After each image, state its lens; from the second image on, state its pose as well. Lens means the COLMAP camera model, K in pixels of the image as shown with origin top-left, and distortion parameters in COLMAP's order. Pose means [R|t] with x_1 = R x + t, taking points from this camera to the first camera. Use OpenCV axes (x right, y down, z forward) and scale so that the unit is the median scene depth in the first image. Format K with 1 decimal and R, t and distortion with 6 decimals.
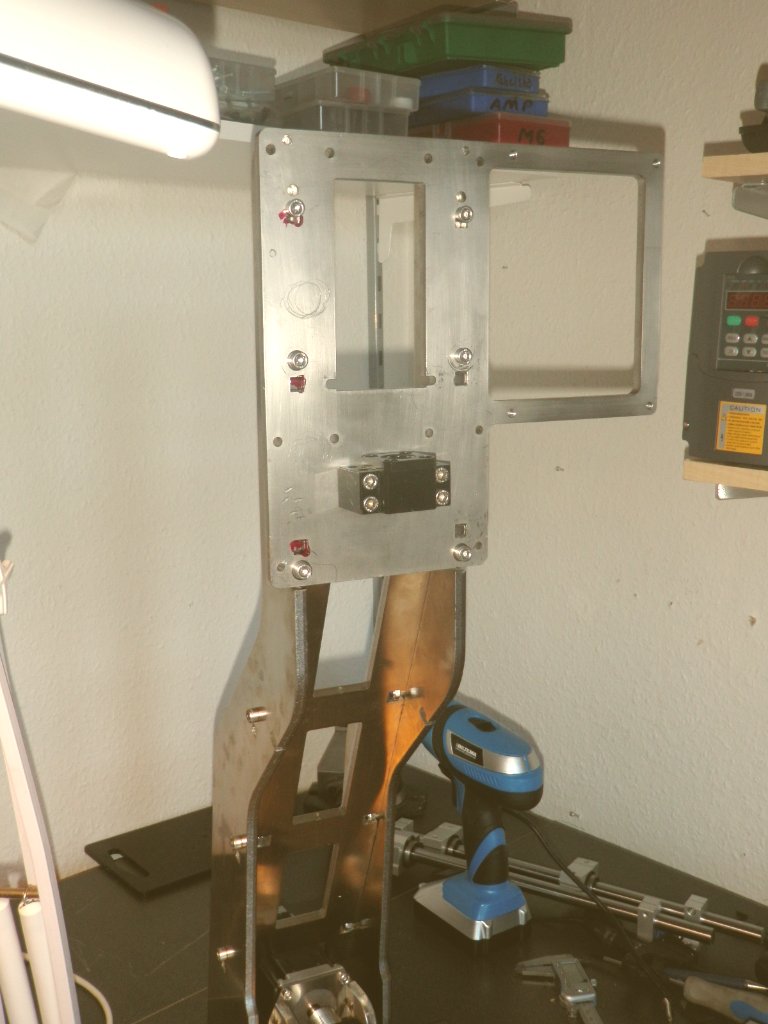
lens RADIAL K [[1172.5, 0, 384.0], [0, 1172.5, 512.0], [0, 0, 1]] dist [-0.036858, 0.282540]
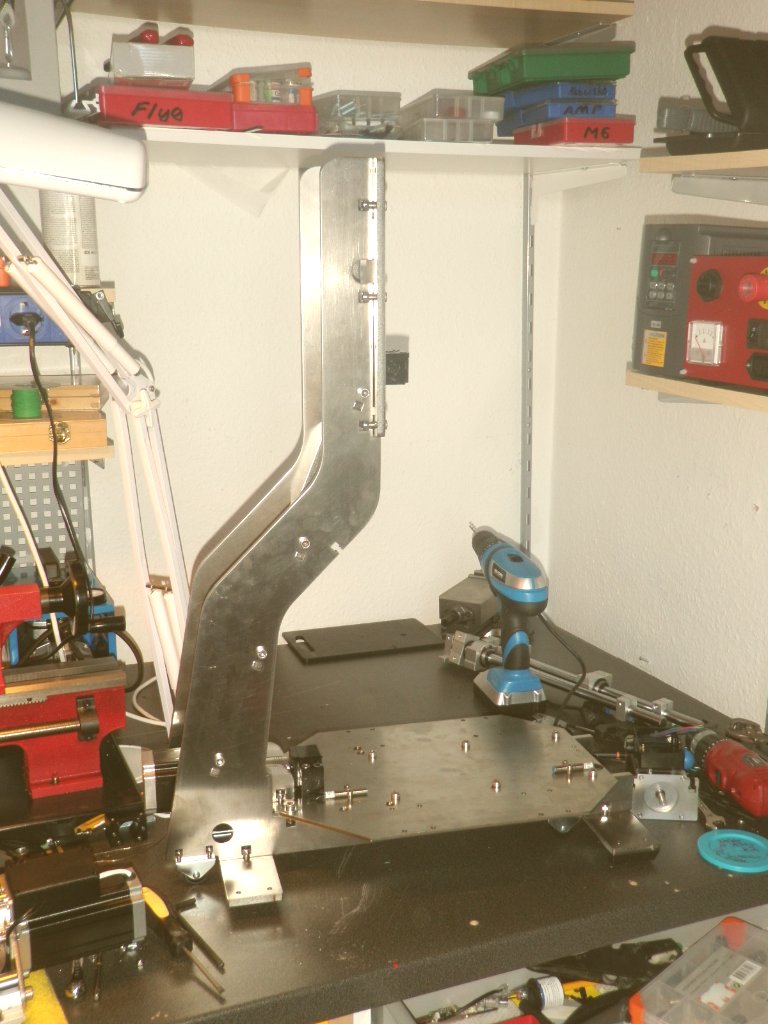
lens RADIAL K [[1176.3, 0, 381.9], [0, 1176.3, 520.9], [0, 0, 1]] dist [-0.020637, 0.214325]
pose [[0.940256, 0.077260, -0.331586, 0.402657], [-0.060181, 0.996292, 0.061487, 0.058575], [0.335107, -0.037859, 0.941419, -0.397552]]
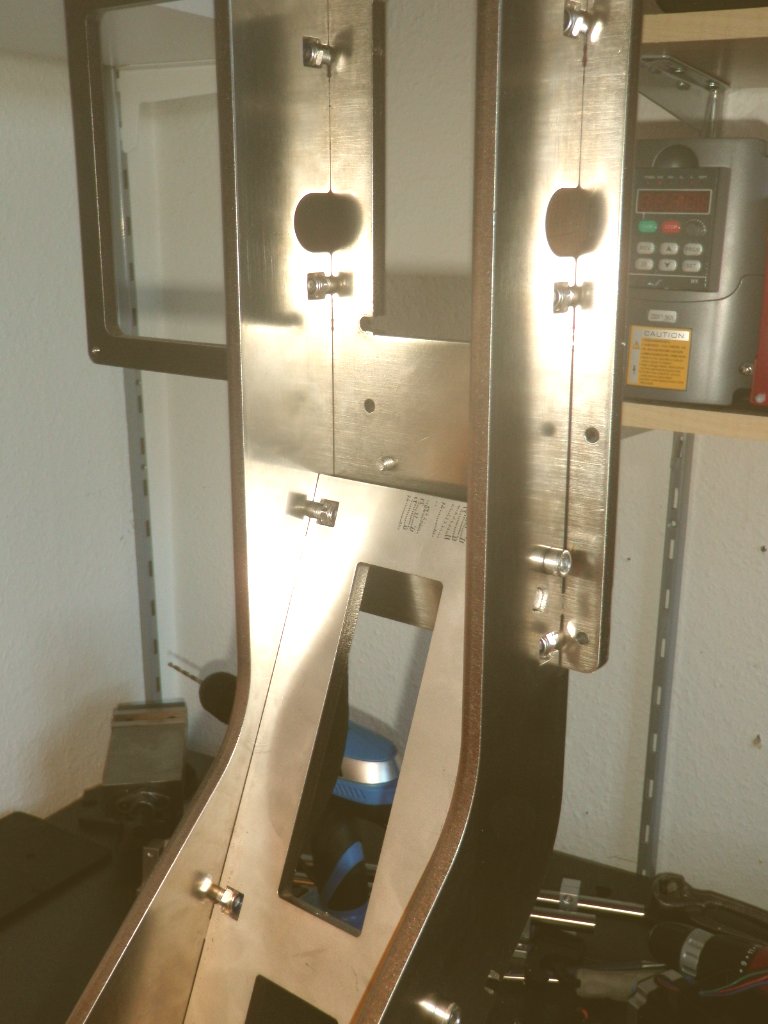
lens RADIAL K [[1172.5, 0, 384.0], [0, 1172.5, 512.0], [0, 0, 1]] dist [-0.036858, 0.282540]
pose [[0.958696, -0.069640, 0.275777, -0.098215], [0.047574, 0.995166, 0.085919, -0.036098], [-0.280427, -0.069251, 0.957374, 0.209244]]
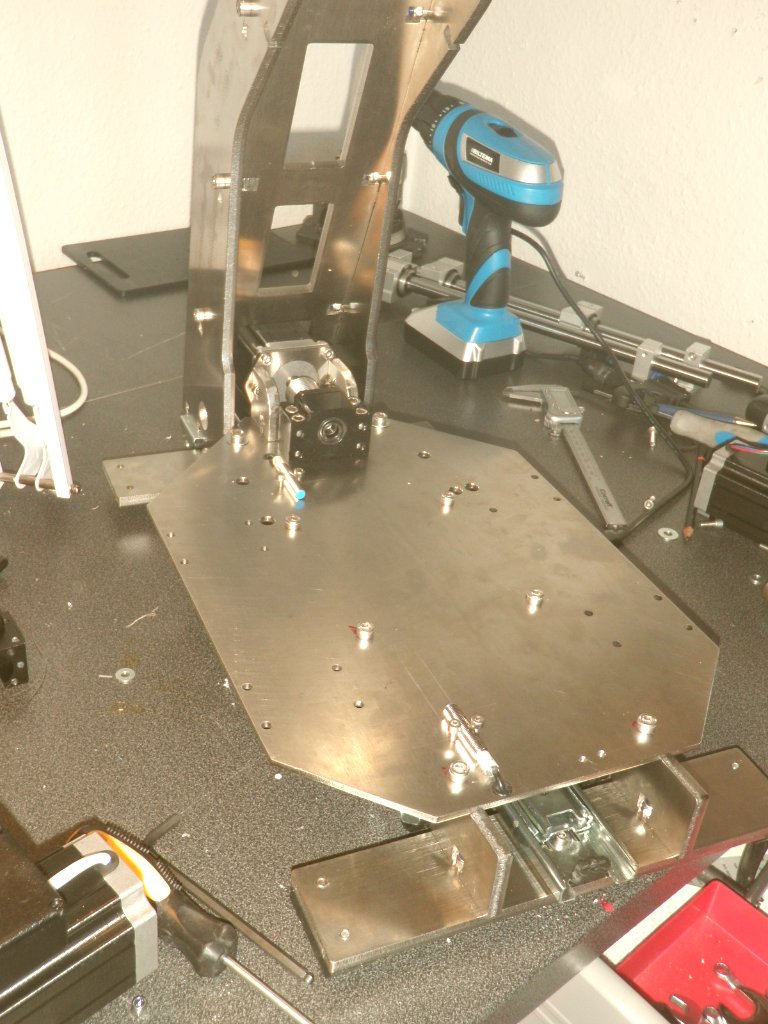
lens RADIAL K [[1172.5, 0, 384.0], [0, 1172.5, 512.0], [0, 0, 1]] dist [-0.036858, 0.282540]
pose [[0.994979, 0.097297, 0.023461, 0.001242], [-0.098940, 0.920805, 0.377266, 0.121746], [0.015104, -0.377693, 0.925808, 0.064081]]
